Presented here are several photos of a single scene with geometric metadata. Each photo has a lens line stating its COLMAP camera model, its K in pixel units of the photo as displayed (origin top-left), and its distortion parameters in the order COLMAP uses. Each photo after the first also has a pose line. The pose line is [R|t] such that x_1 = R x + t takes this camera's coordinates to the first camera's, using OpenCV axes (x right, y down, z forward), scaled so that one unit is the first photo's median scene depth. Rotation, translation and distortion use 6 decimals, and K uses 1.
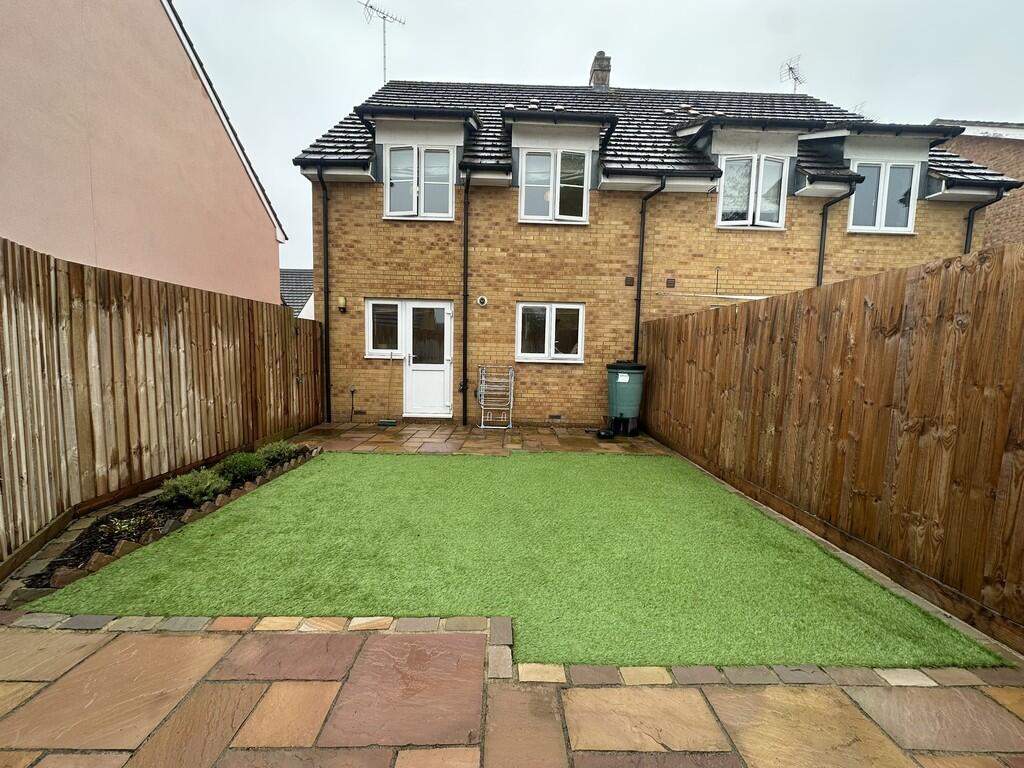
lens RADIAL K [[408.6, 0, 512.0], [0, 408.6, 384.0], [0, 0, 1]] dist [0.000272, 0.000024]
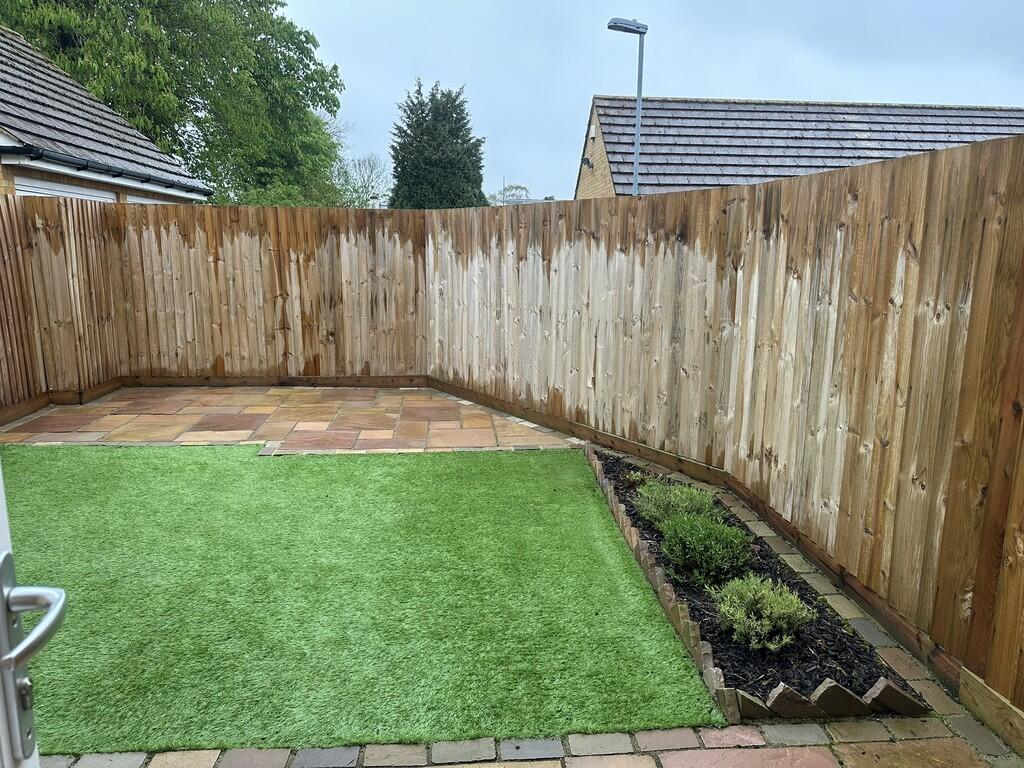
lens RADIAL K [[708.8, 0, 512.0], [0, 708.8, 384.0], [0, 0, 1]] dist [0.001356, 0.000248]
pose [[-0.997237, -0.024191, -0.070230, -0.581466], [-0.042334, 0.961994, 0.269770, -0.310707], [0.061035, 0.271998, -0.960360, 2.731693]]
